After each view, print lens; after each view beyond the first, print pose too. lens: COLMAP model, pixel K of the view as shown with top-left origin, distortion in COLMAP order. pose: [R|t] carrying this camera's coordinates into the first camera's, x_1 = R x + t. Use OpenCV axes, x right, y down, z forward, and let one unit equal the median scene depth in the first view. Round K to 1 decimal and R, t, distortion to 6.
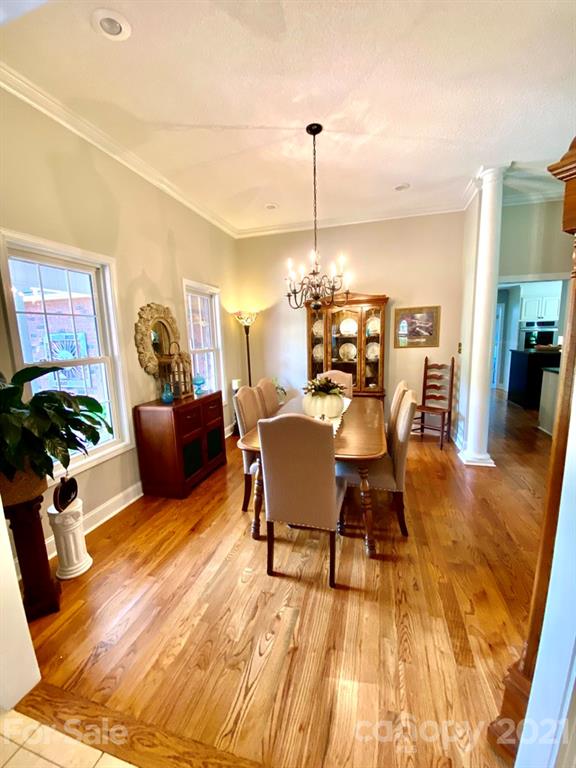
lens RADIAL K [[312.9, 0, 287.8], [0, 312.9, 387.2], [0, 0, 1]] dist [0.041974, -0.028941]
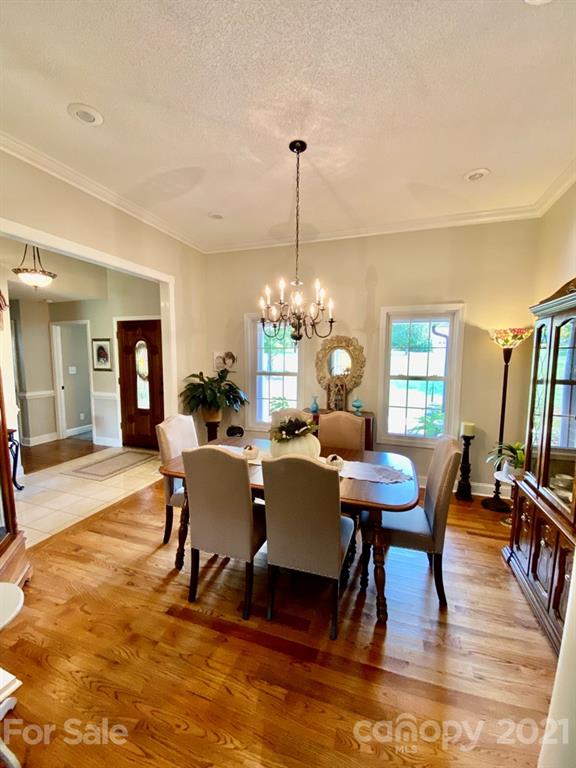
lens RADIAL K [[312.9, 0, 287.8], [0, 312.9, 387.2], [0, 0, 1]] dist [0.041974, -0.028941]
pose [[-0.062725, 0.128532, -0.989720, 1.077963], [-0.165375, 0.976625, 0.137313, -0.254024], [0.984234, 0.172288, -0.040003, 1.121398]]
